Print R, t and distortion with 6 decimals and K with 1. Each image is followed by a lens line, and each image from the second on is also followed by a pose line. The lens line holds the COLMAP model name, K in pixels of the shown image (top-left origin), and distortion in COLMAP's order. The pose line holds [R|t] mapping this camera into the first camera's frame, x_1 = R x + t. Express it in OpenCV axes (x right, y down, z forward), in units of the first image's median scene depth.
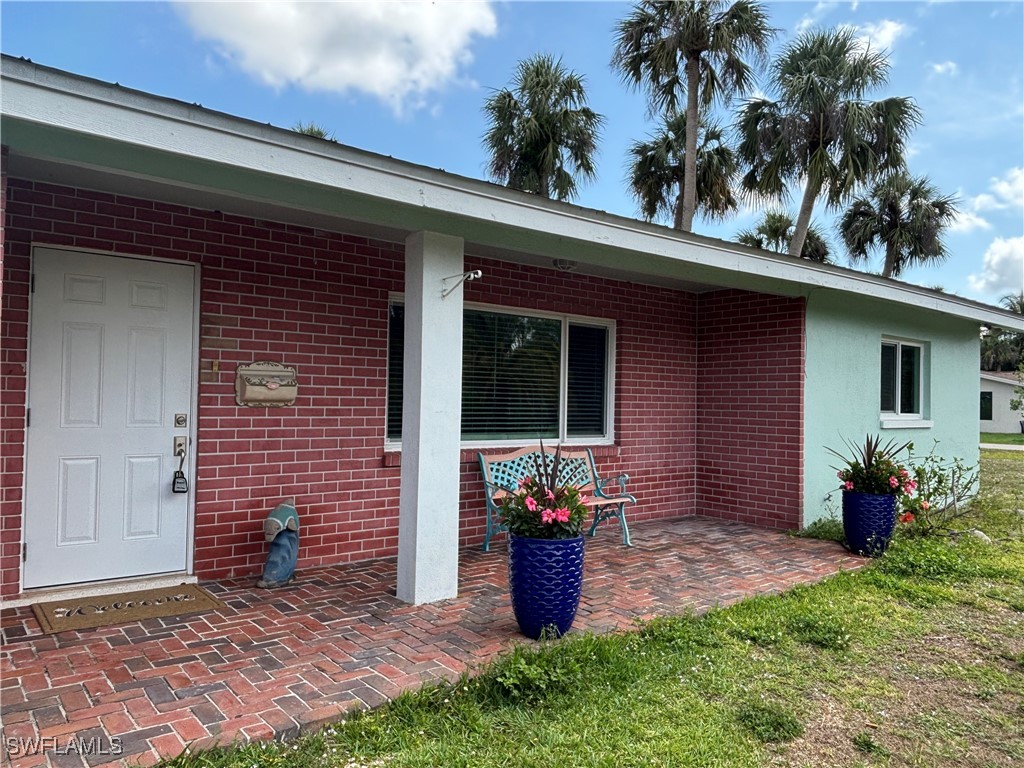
lens RADIAL K [[724.9, 0, 512.0], [0, 724.9, 384.0], [0, 0, 1]] dist [0.004512, -0.031251]
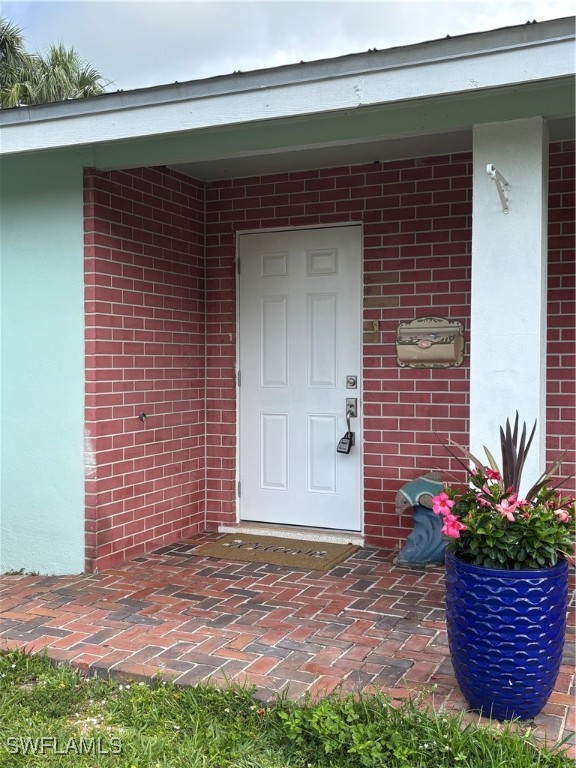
lens RADIAL K [[815.6, 0, 288.0], [0, 815.6, 384.0], [0, 0, 1]] dist [0.064321, -0.036412]
pose [[0.435099, 0.010010, -0.900327, 0.526403], [0.032912, 0.999093, 0.027013, 0.019587], [0.899781, -0.041385, 0.434375, 0.431023]]
